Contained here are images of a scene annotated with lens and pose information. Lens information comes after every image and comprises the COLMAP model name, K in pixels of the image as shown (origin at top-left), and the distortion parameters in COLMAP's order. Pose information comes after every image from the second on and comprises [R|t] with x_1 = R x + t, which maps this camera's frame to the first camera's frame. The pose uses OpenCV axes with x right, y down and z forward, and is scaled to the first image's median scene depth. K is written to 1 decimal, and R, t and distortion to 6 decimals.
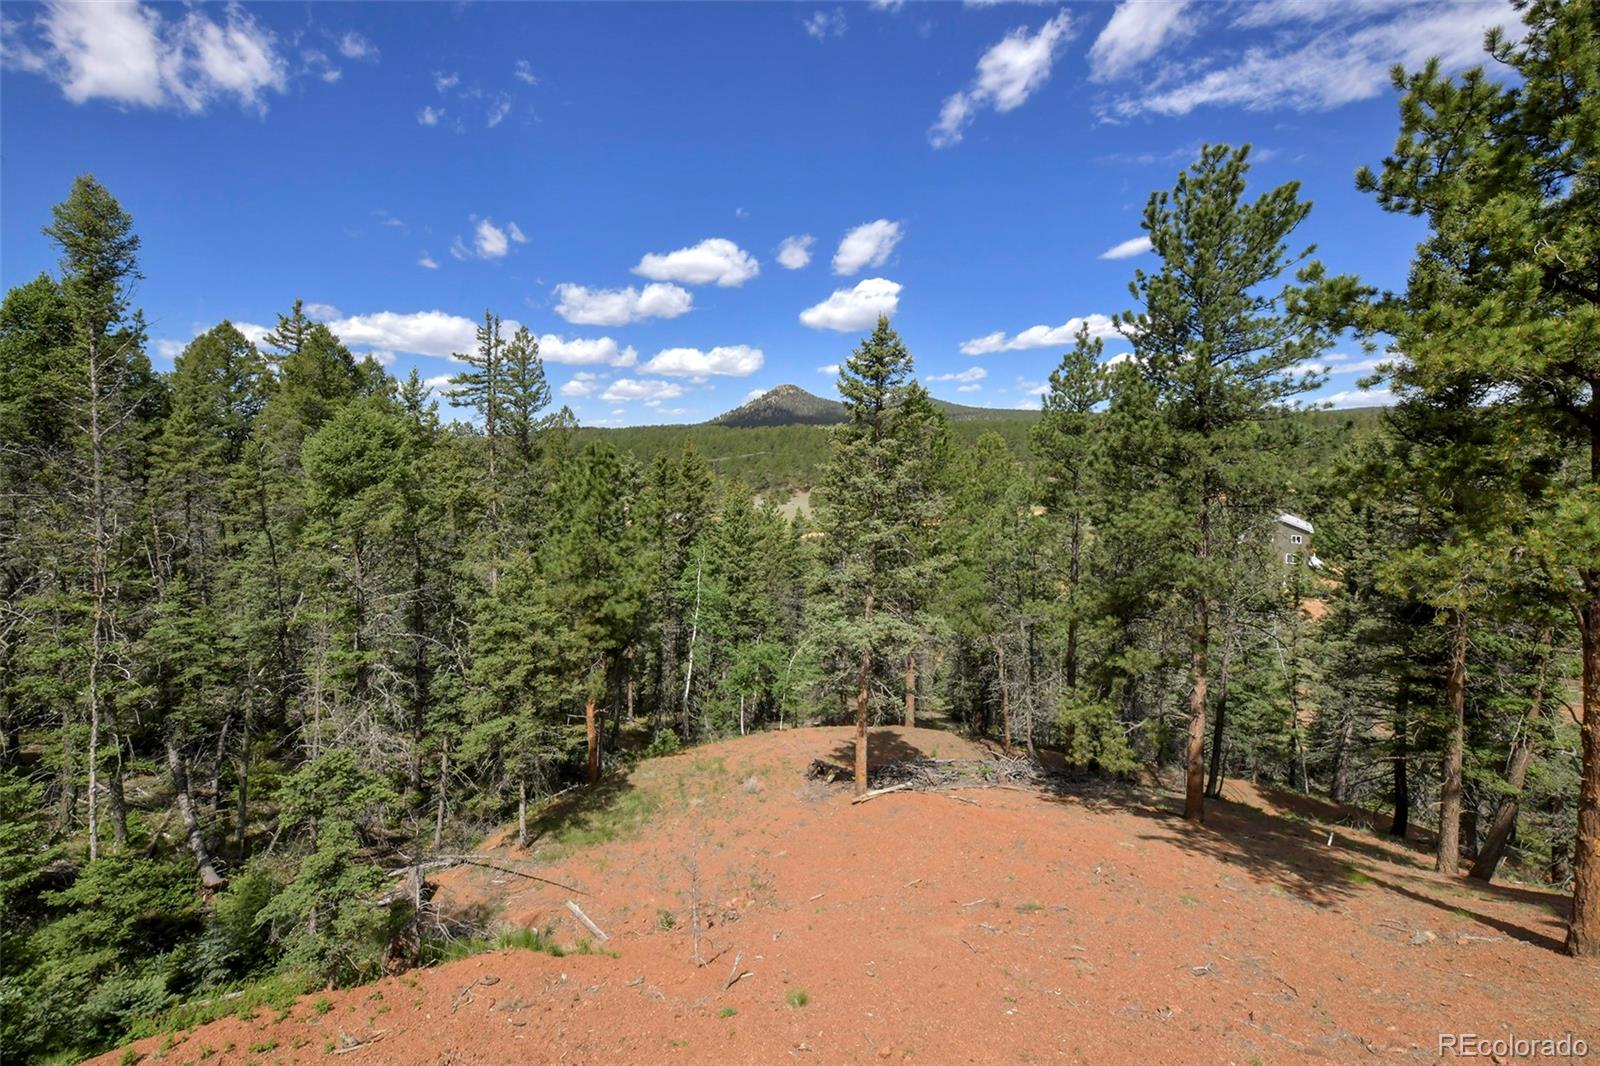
lens RADIAL K [[639.2, 0, 805.0], [0, 639.2, 456.3], [0, 0, 1]] dist [-0.006668, 0.000248]
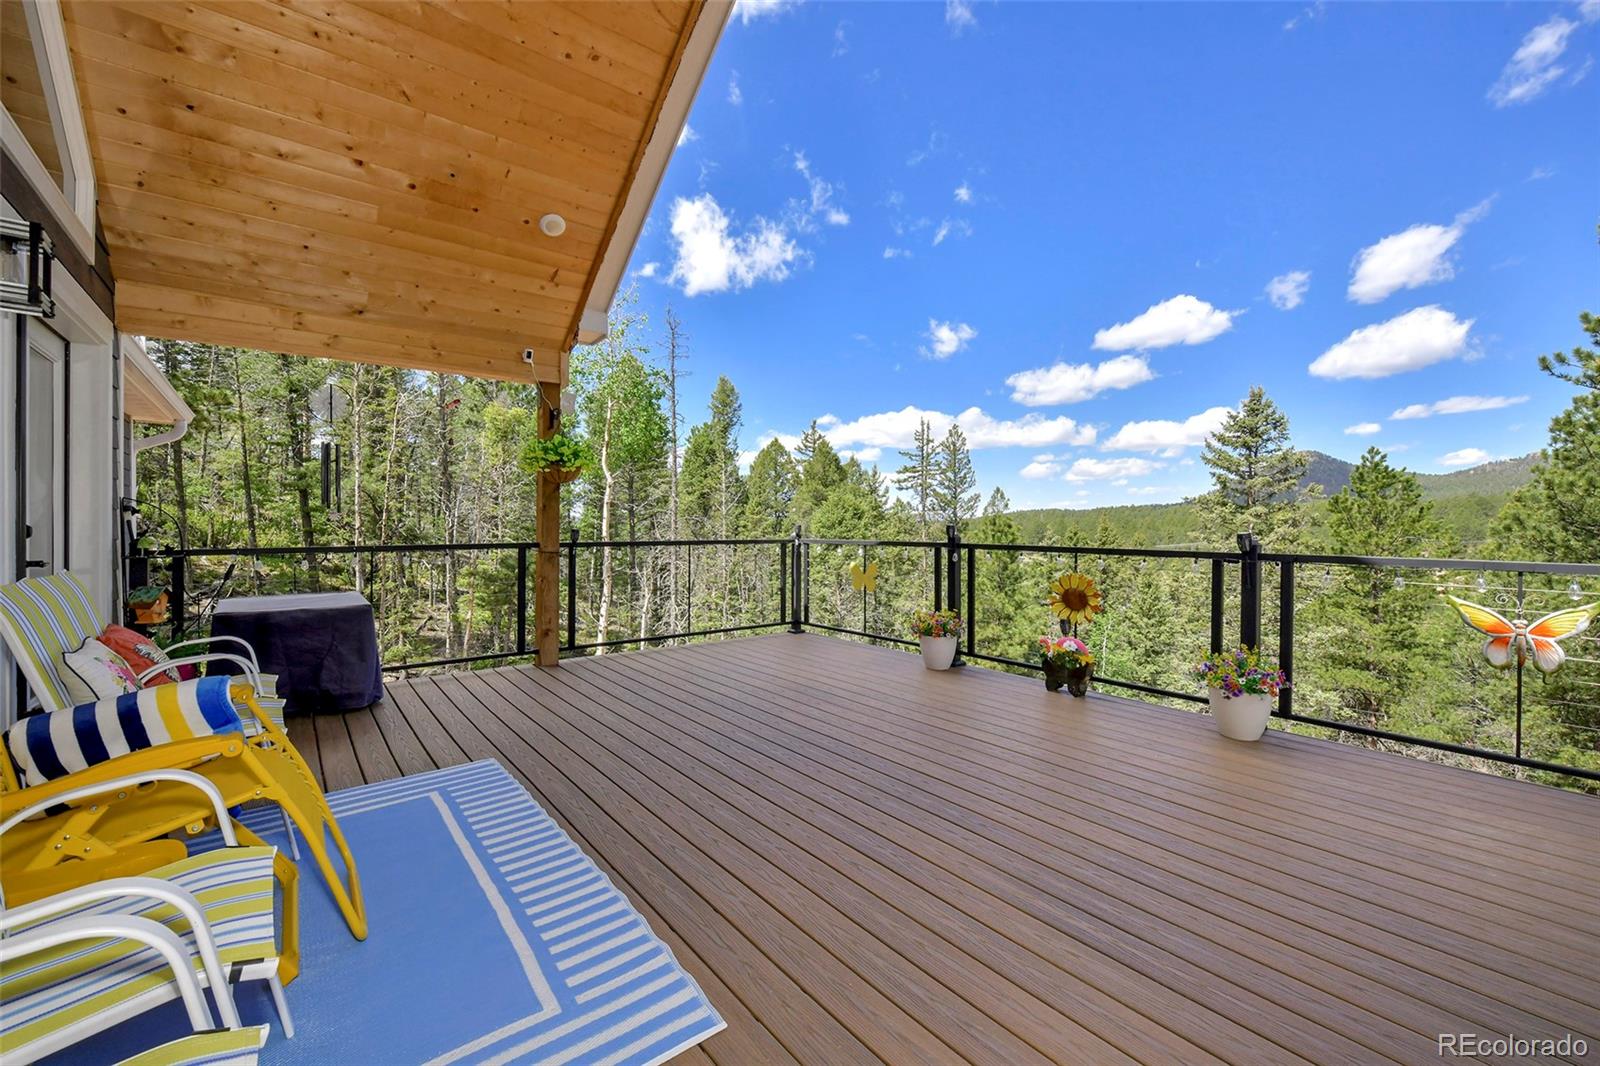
lens RADIAL K [[639.2, 0, 791.1], [0, 639.2, 539.9], [0, 0, 1]] dist [-0.006668, 0.000248]
pose [[0.757375, 0.016408, -0.652774, 0.144491], [-0.014955, 0.999858, 0.007781, 0.018136], [0.652809, 0.003869, 0.757513, -0.162317]]
